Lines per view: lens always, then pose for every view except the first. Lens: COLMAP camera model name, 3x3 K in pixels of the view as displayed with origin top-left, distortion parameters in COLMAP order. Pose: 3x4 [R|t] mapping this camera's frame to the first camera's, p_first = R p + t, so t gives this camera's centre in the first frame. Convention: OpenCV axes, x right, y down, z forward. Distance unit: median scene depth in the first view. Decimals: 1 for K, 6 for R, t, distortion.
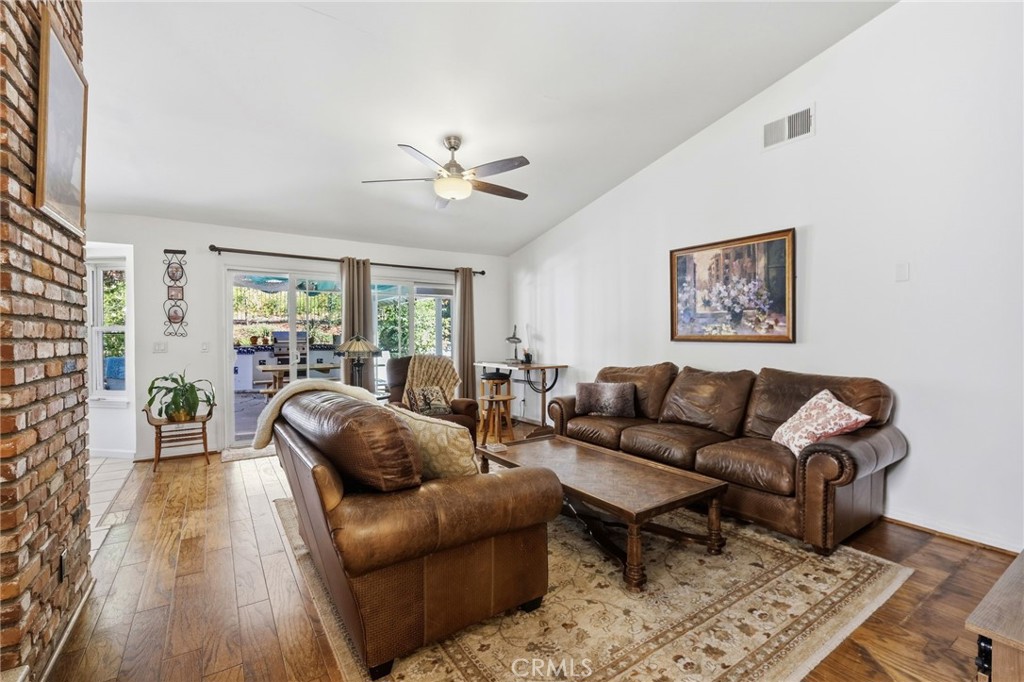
lens RADIAL K [[454.5, 0, 521.1], [0, 454.5, 343.1], [0, 0, 1]] dist [-0.003708, -0.000454]
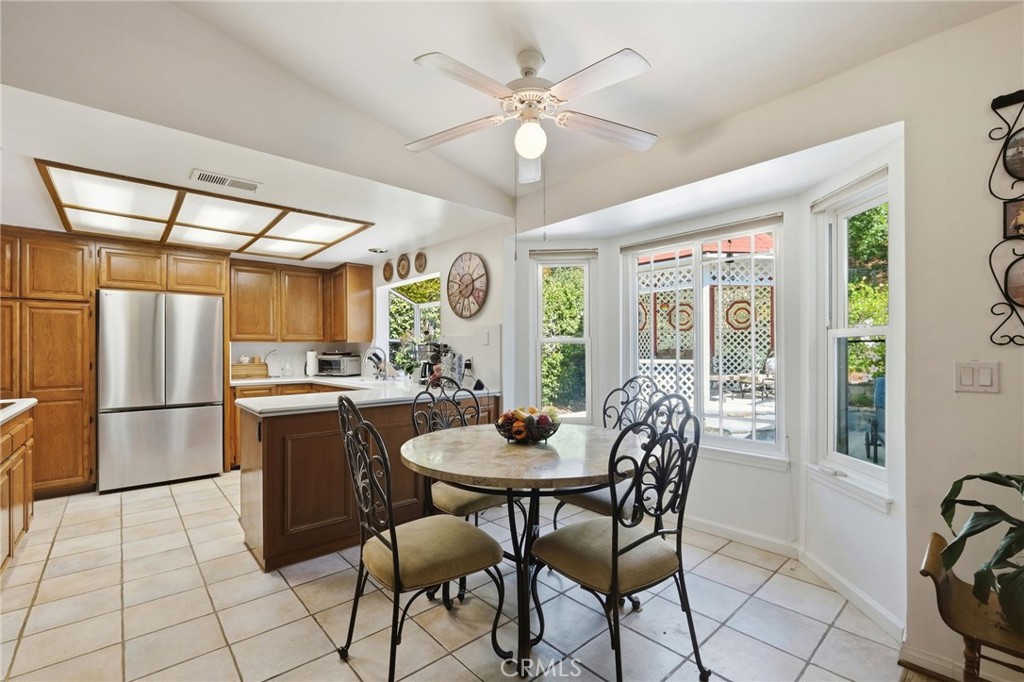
lens RADIAL K [[454.5, 0, 519.0], [0, 454.5, 346.5], [0, 0, 1]] dist [-0.003708, -0.000454]
pose [[0.123154, -0.006109, -0.992369, -0.536995], [-0.014076, 0.999870, -0.007902, -0.007805], [0.992288, 0.014942, 0.123052, 0.658194]]
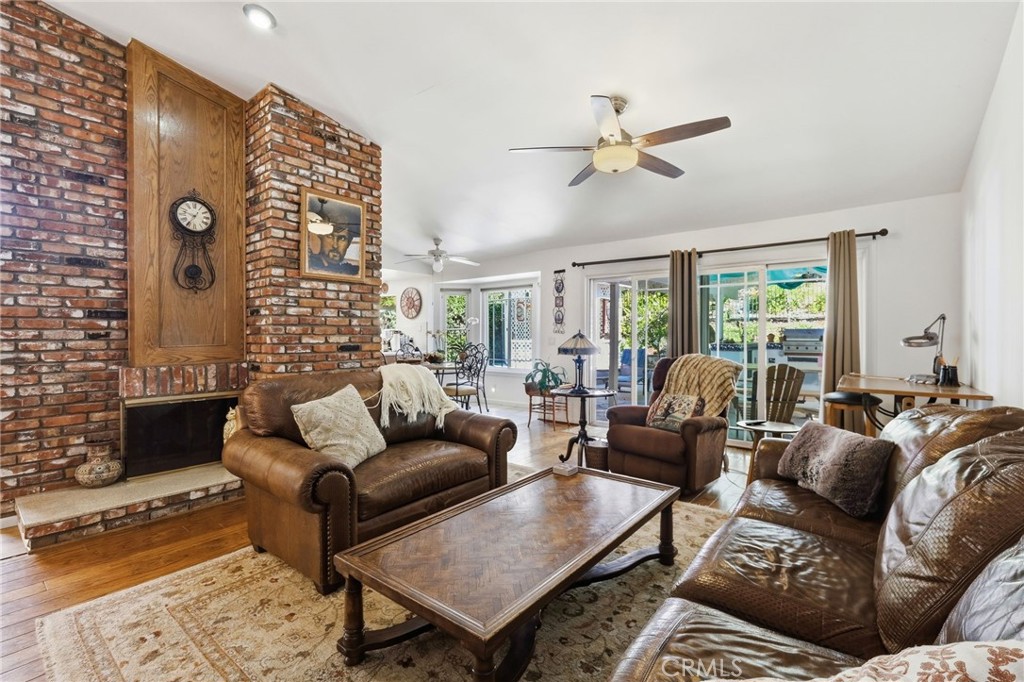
lens RADIAL K [[454.5, 0, 531.6], [0, 454.5, 340.3], [0, 0, 1]] dist [-0.003708, -0.000454]
pose [[0.303739, 0.015462, -0.952630, 0.580299], [-0.017158, 0.999795, 0.010757, -0.008087], [0.952601, 0.013078, 0.303942, 0.566451]]
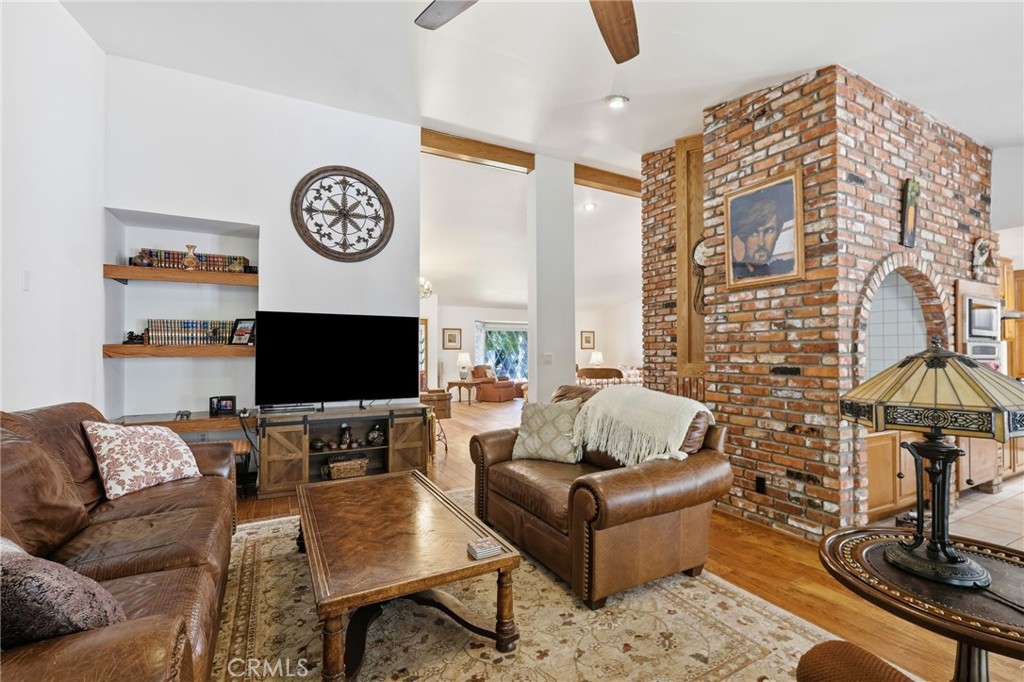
lens RADIAL K [[454.5, 0, 508.7], [0, 454.5, 346.5], [0, 0, 1]] dist [-0.003708, -0.000454]
pose [[-0.990854, 0.007944, 0.134703, -0.113495], [0.008463, 0.999959, 0.003286, -0.019397], [-0.134671, 0.004396, -0.990881, 1.264838]]
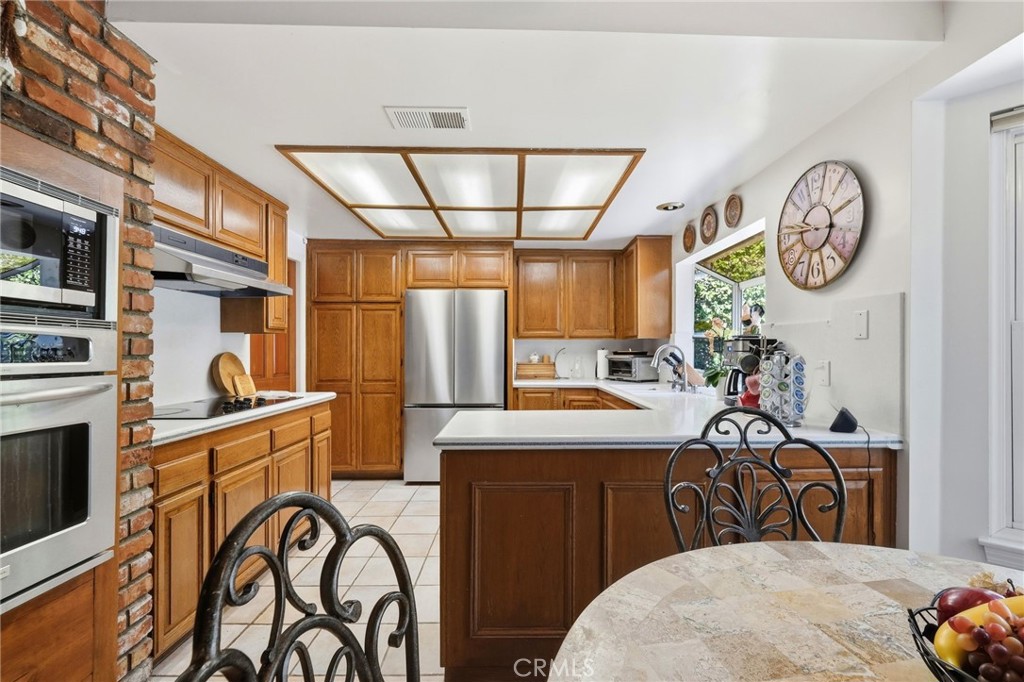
lens RADIAL K [[454.5, 0, 522.4], [0, 454.5, 349.0], [0, 0, 1]] dist [-0.003708, -0.000454]
pose [[-0.549525, 0.001117, -0.835476, -0.895972], [-0.014951, 0.999826, 0.011170, -0.007136], [0.835343, 0.018629, -0.549413, 0.670896]]
